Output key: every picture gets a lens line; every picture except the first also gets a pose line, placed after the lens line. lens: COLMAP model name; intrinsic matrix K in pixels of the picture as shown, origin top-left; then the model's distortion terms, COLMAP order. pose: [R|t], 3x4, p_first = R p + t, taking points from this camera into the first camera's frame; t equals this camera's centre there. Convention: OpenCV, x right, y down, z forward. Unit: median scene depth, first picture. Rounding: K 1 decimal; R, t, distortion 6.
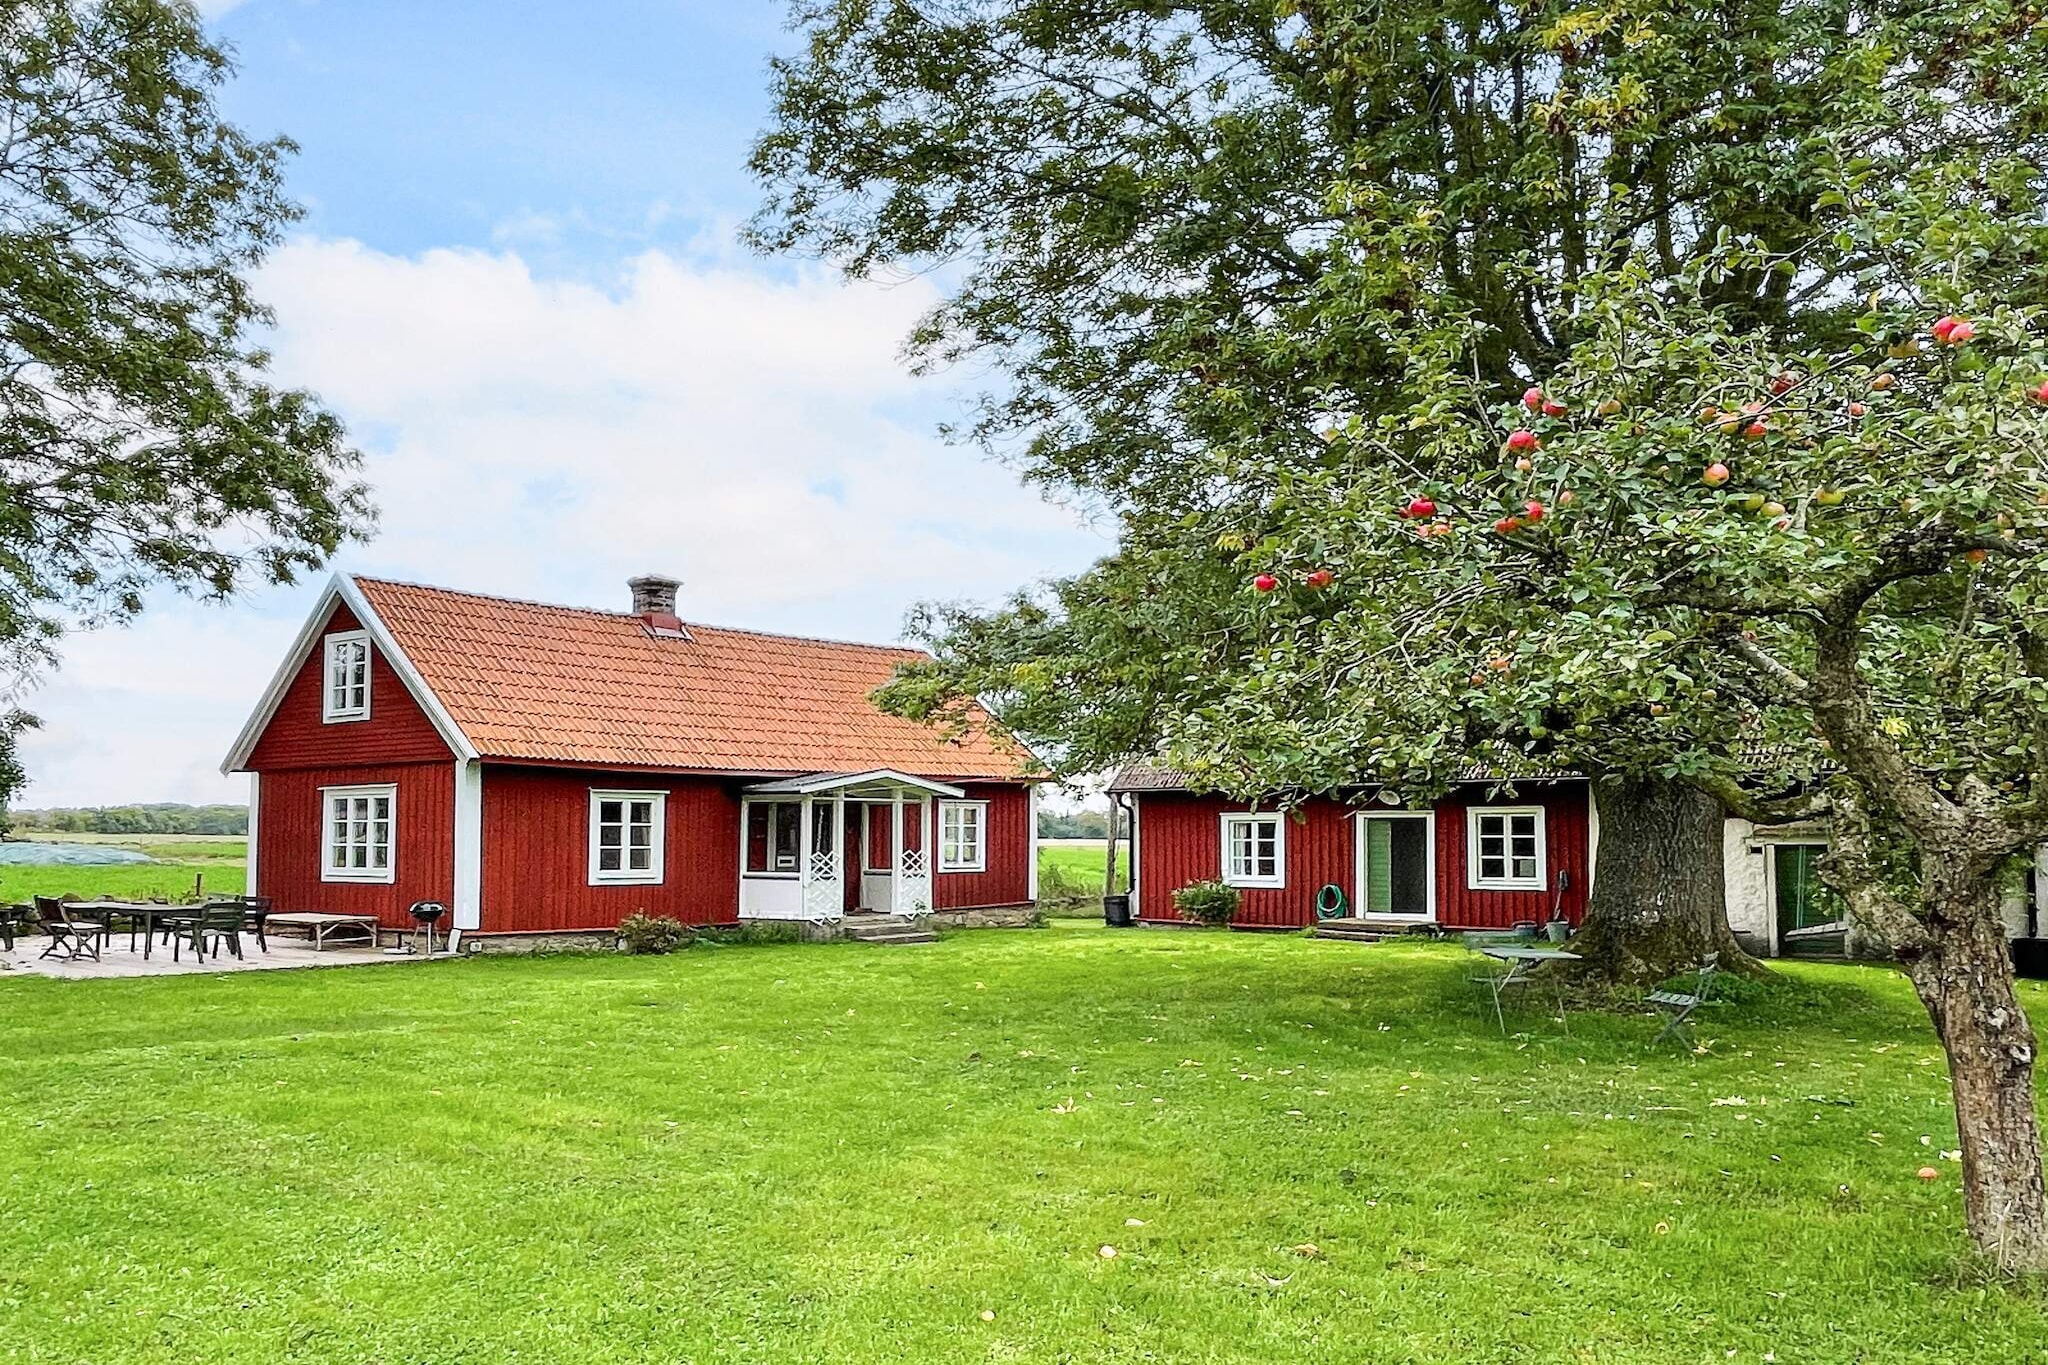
lens RADIAL K [[1489.7, 0, 1012.0], [0, 1489.7, 724.6], [0, 0, 1]] dist [-0.002770, 0.006022]
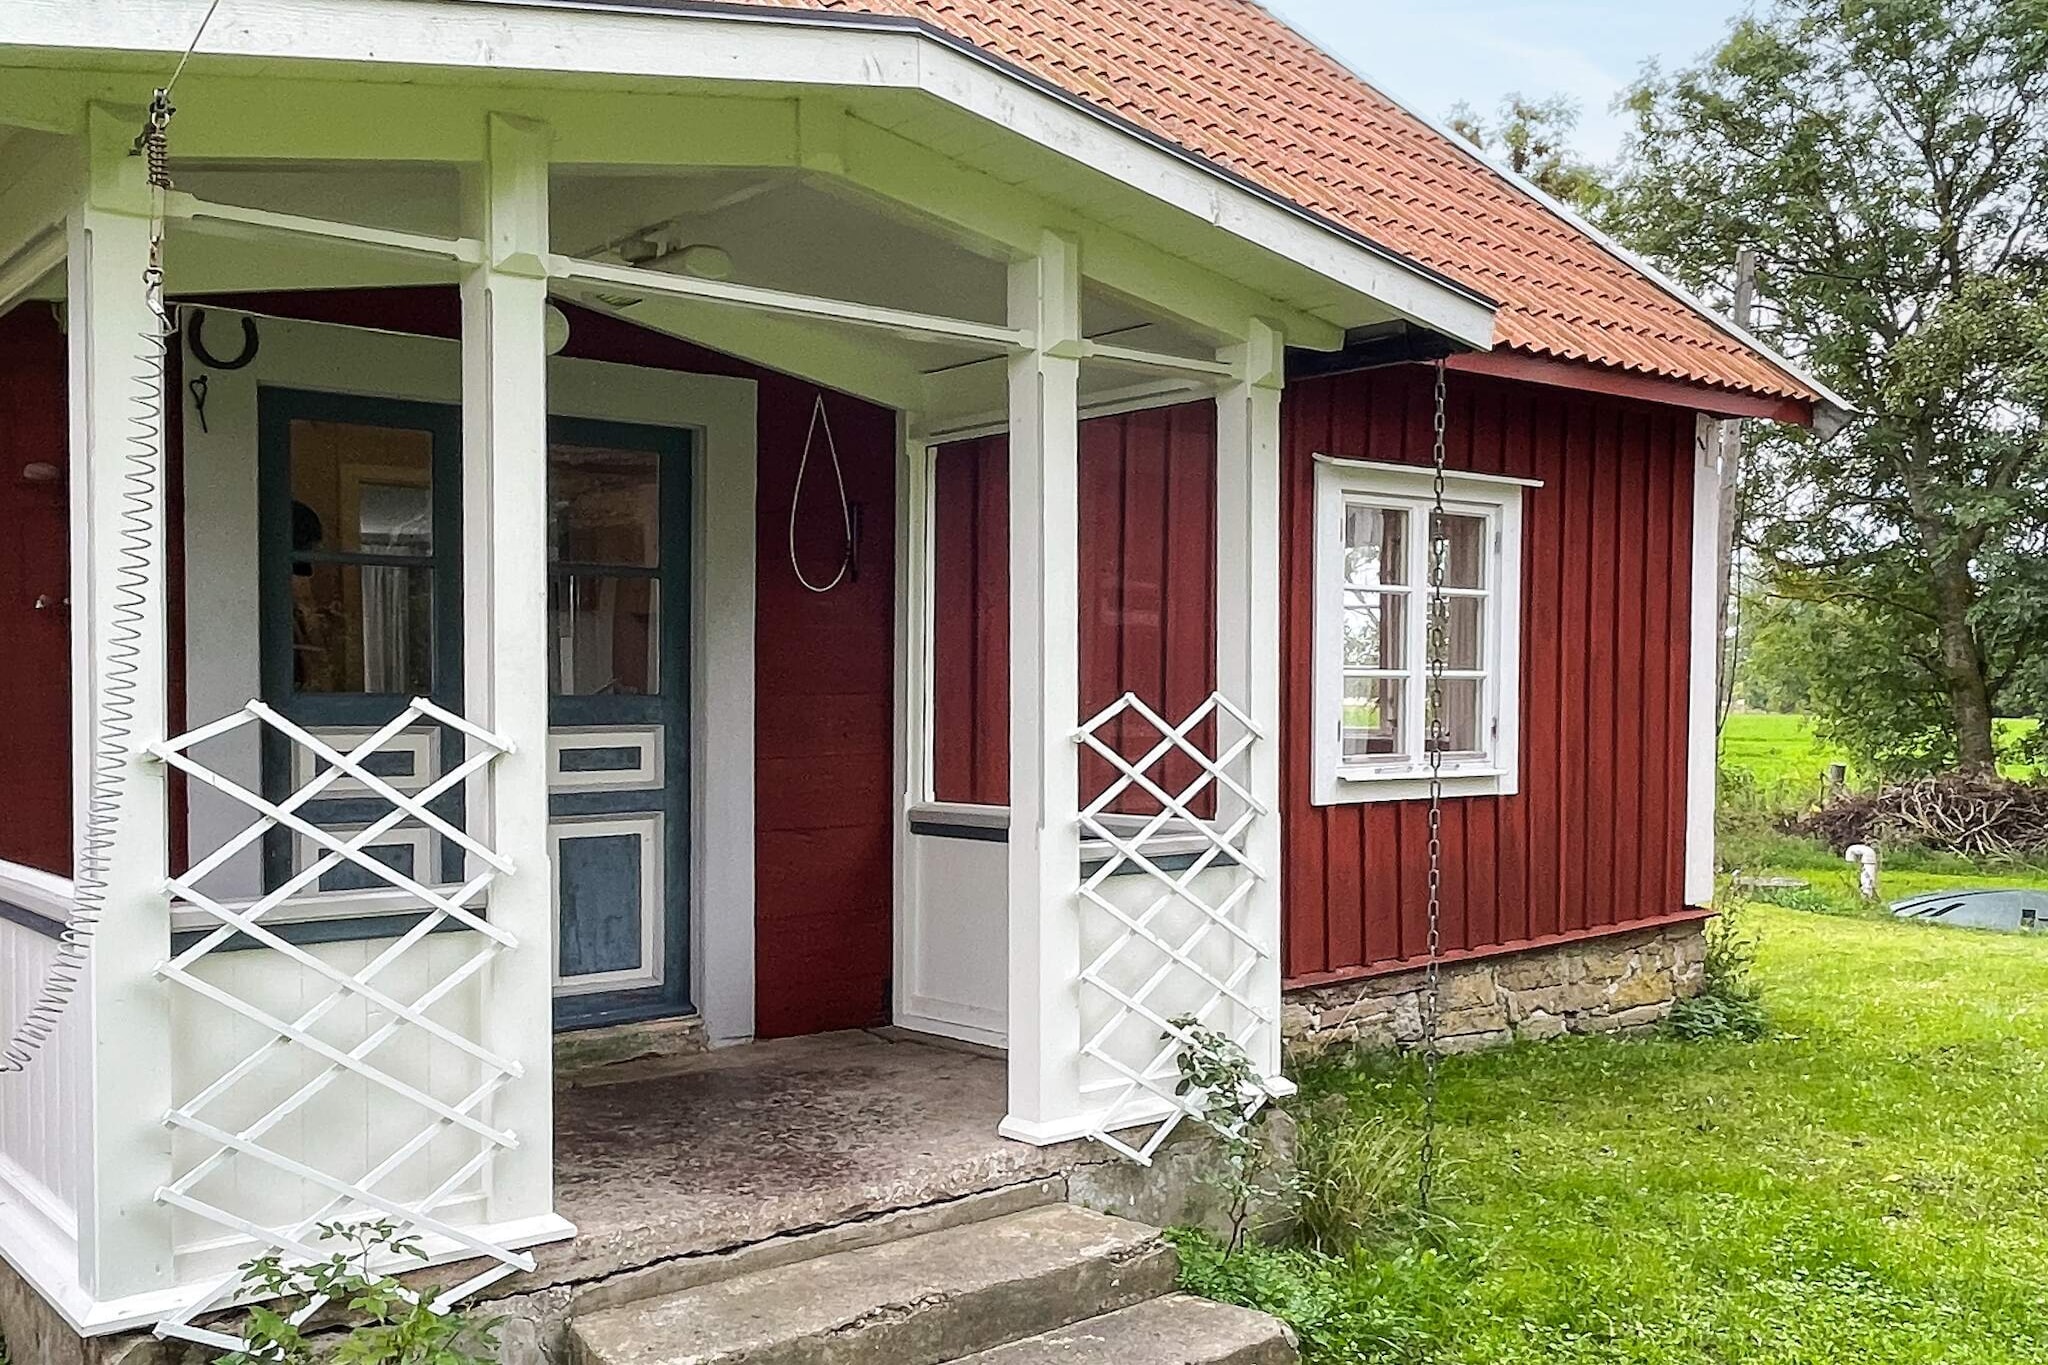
lens RADIAL K [[1896.4, 0, 1022.5], [0, 1896.4, 769.3], [0, 0, 1]] dist [0.000414, -0.000690]
pose [[0.982247, 0.007621, -0.187437, -0.046353], [0.013525, 0.993697, 0.111277, 0.074348], [0.187103, -0.111837, 0.975953, 0.854471]]
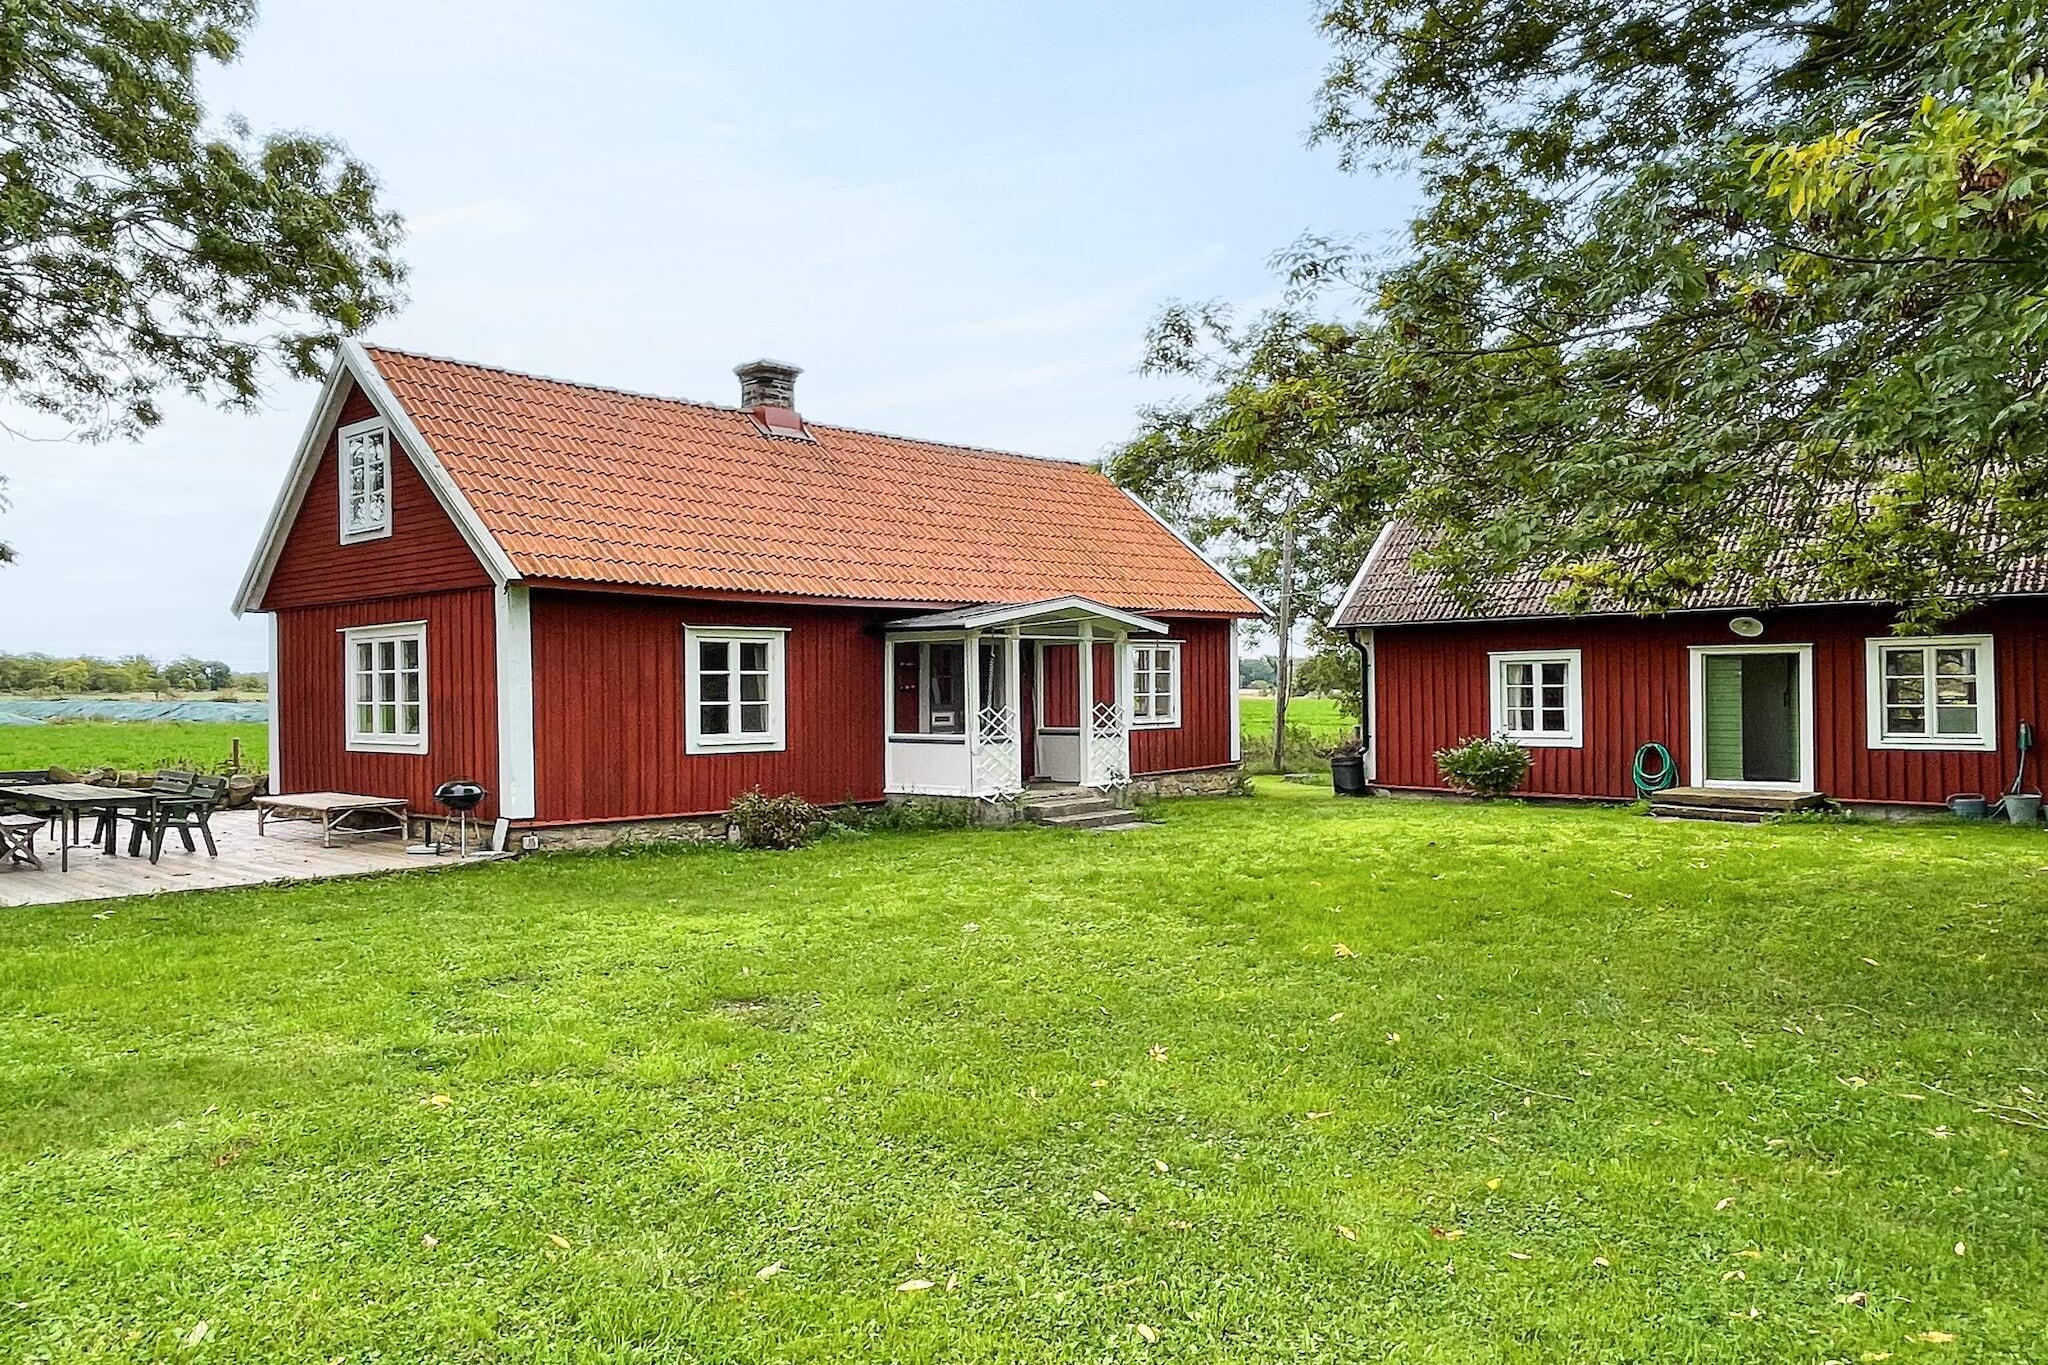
lens RADIAL K [[1388.9, 0, 1024.0], [0, 1388.9, 682.5], [0, 0, 1]] dist [0.001544, 0.000877]
pose [[0.997675, -0.010232, -0.067373, -0.063185], [0.015021, 0.997366, 0.070966, 0.023177], [0.066469, -0.071813, 0.995201, 0.296349]]
